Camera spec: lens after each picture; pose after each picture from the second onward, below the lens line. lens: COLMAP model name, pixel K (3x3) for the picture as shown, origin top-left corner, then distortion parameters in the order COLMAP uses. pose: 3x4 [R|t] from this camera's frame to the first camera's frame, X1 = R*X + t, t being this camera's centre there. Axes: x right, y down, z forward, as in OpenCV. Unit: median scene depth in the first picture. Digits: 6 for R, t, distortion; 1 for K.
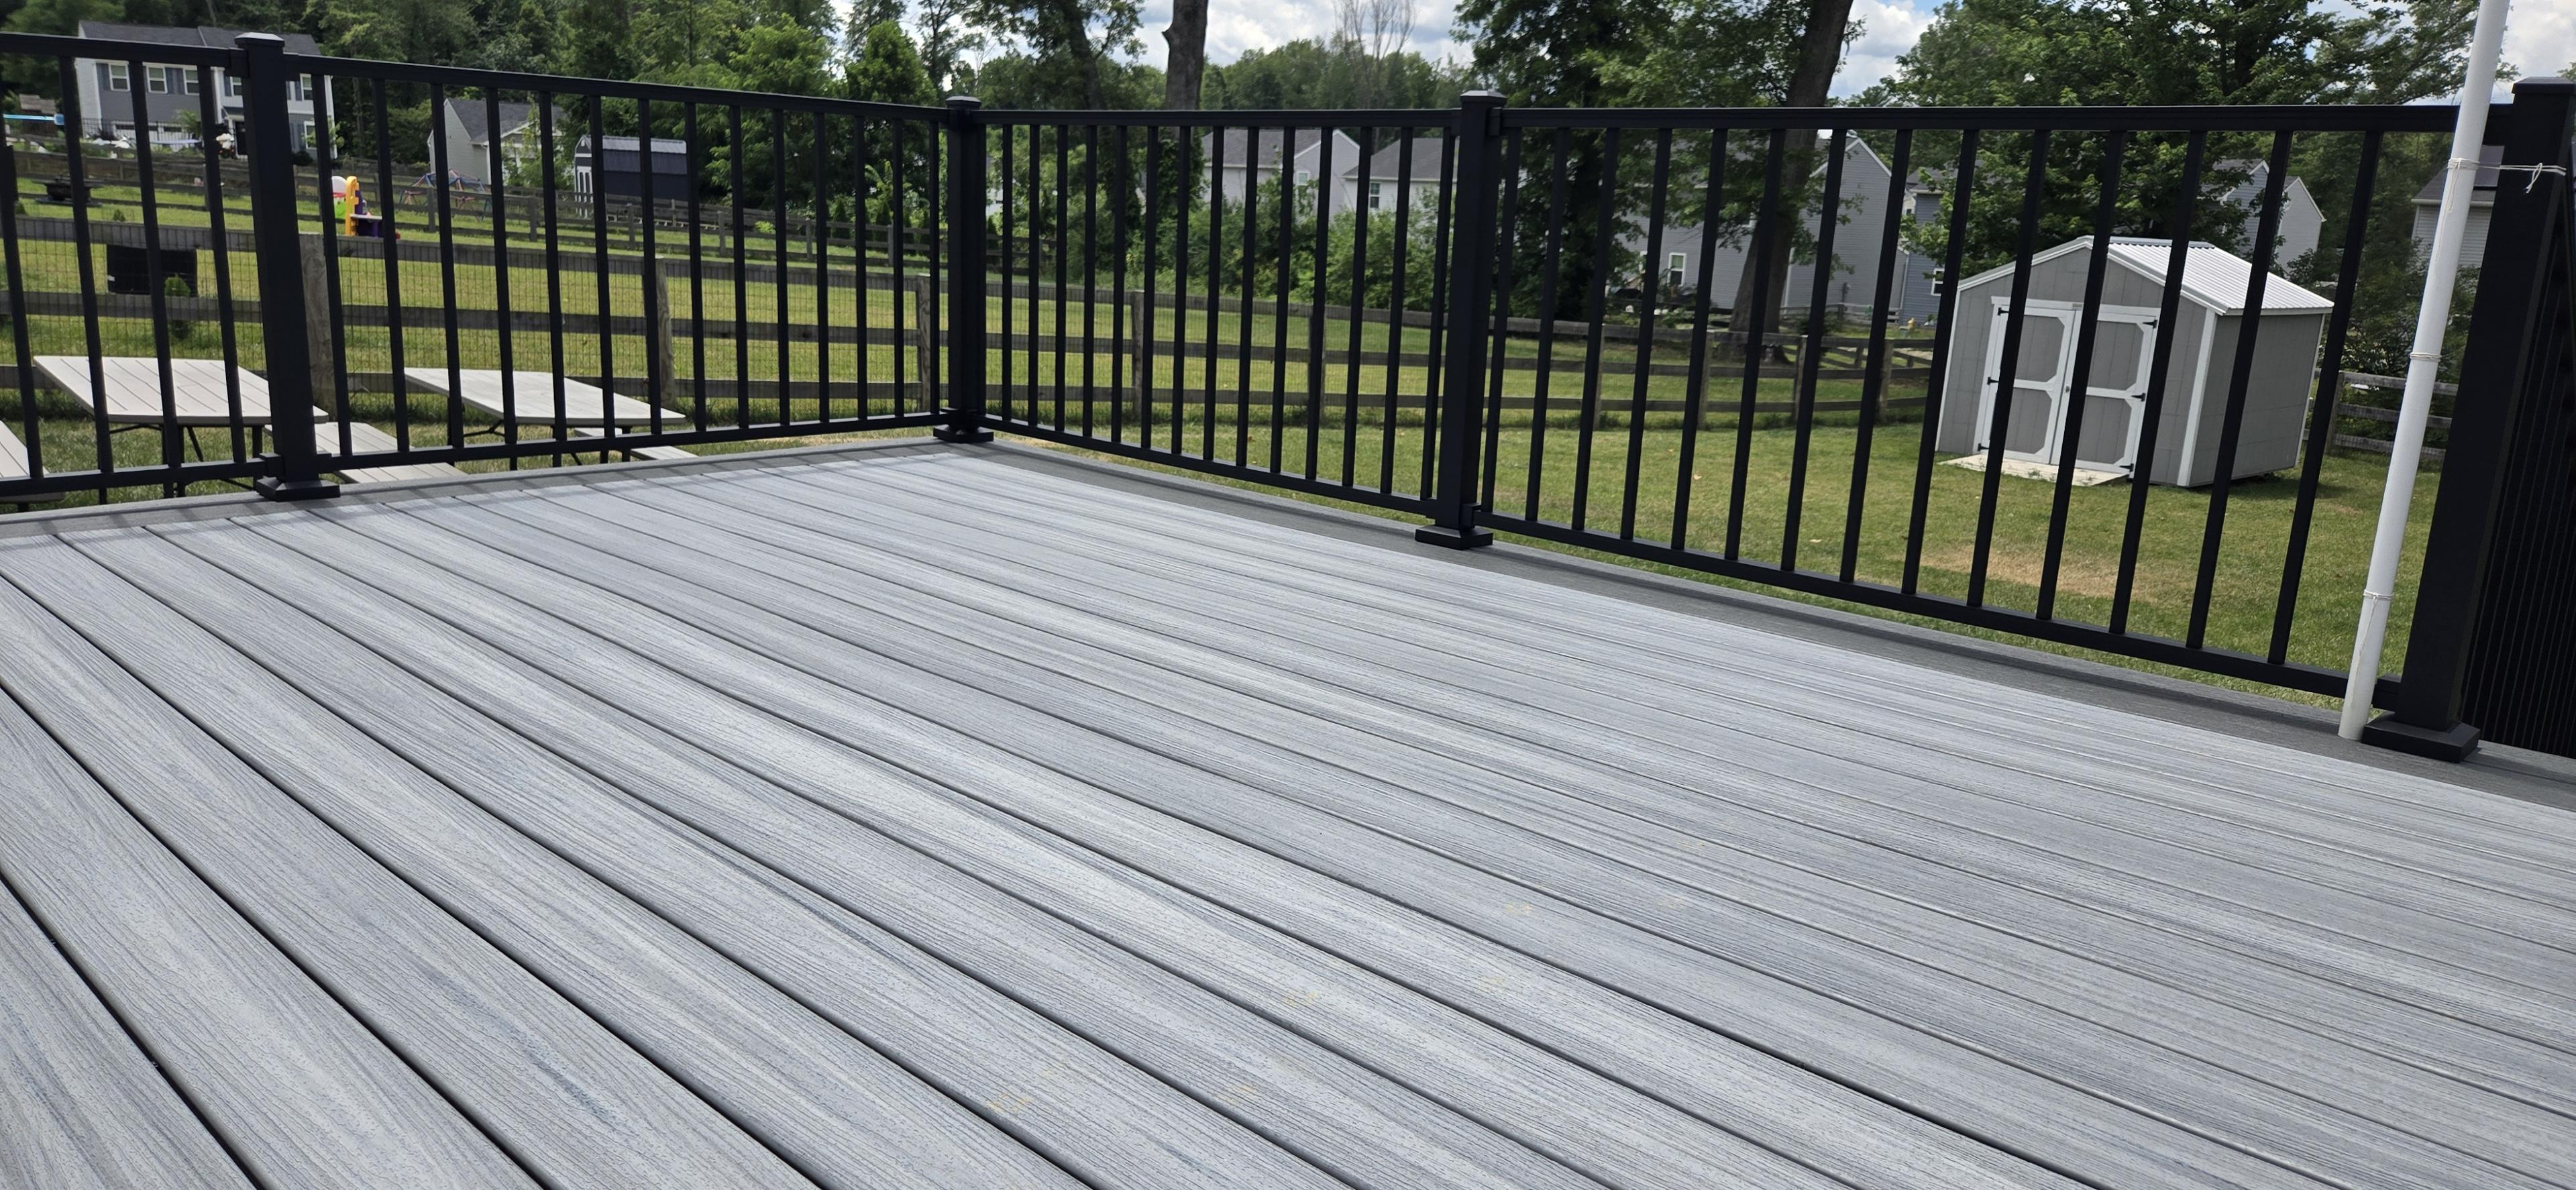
lens RADIAL K [[1716.5, 0, 1340.2], [0, 1716.5, 562.1], [0, 0, 1]] dist [0.070196, -0.055119]
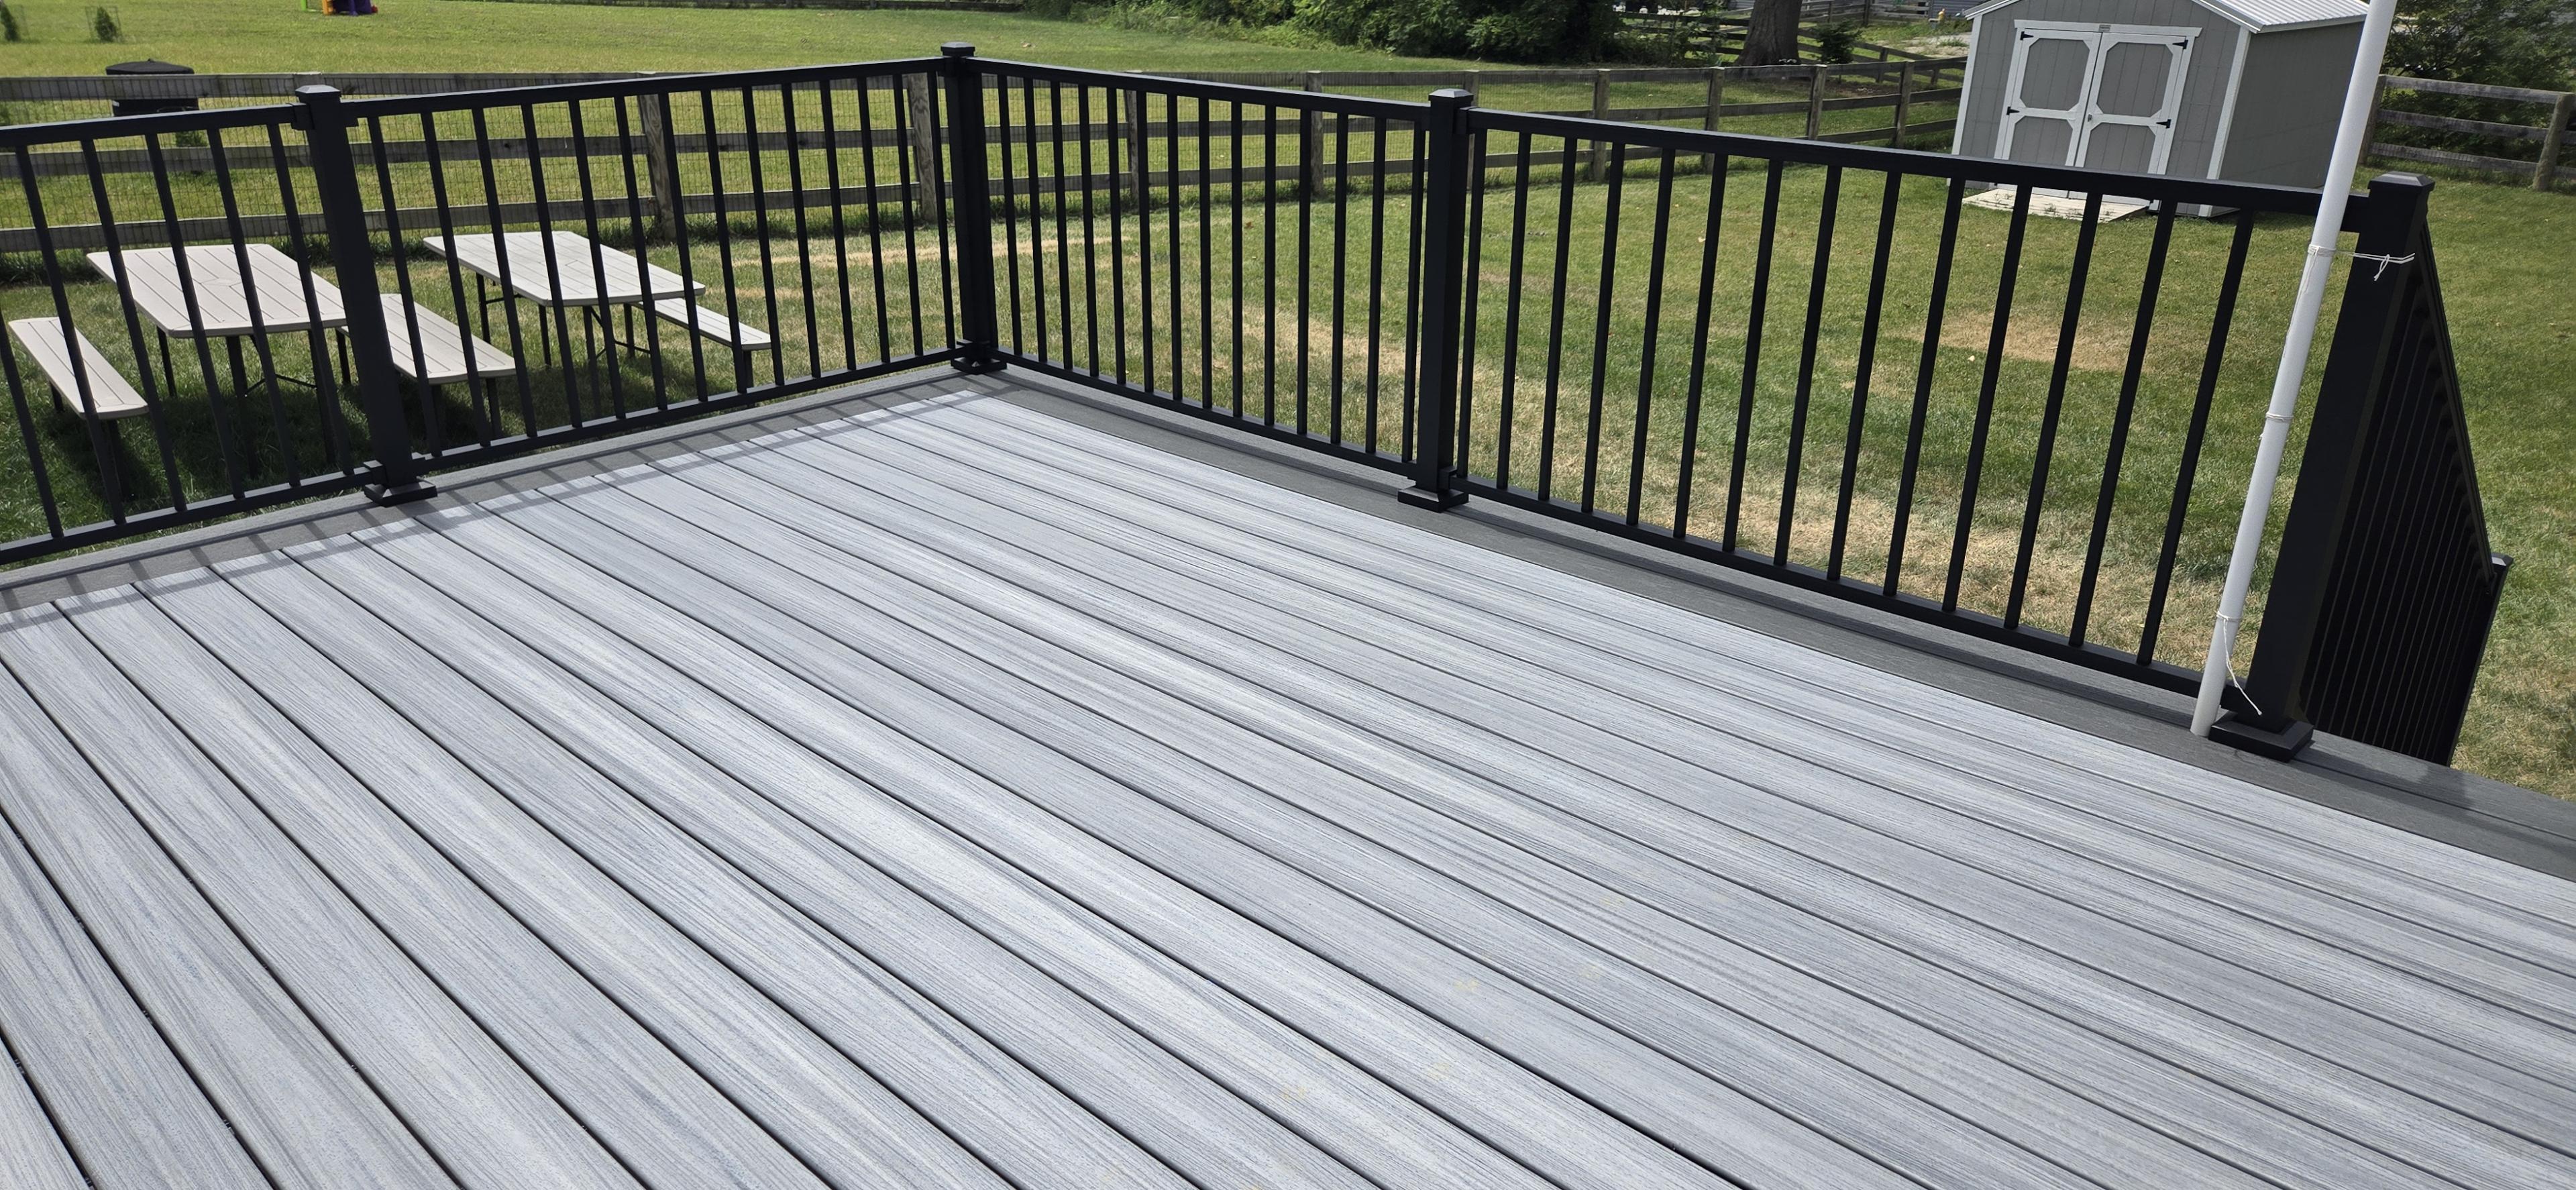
lens RADIAL K [[1716.5, 0, 1302.2], [0, 1716.5, 592.3], [0, 0, 1]] dist [0.070196, -0.055119]
pose [[0.999069, -0.029623, -0.031378, 0.027824], [0.034657, 0.984050, 0.174482, -0.272564], [0.025709, -0.175407, 0.984160, -0.175100]]
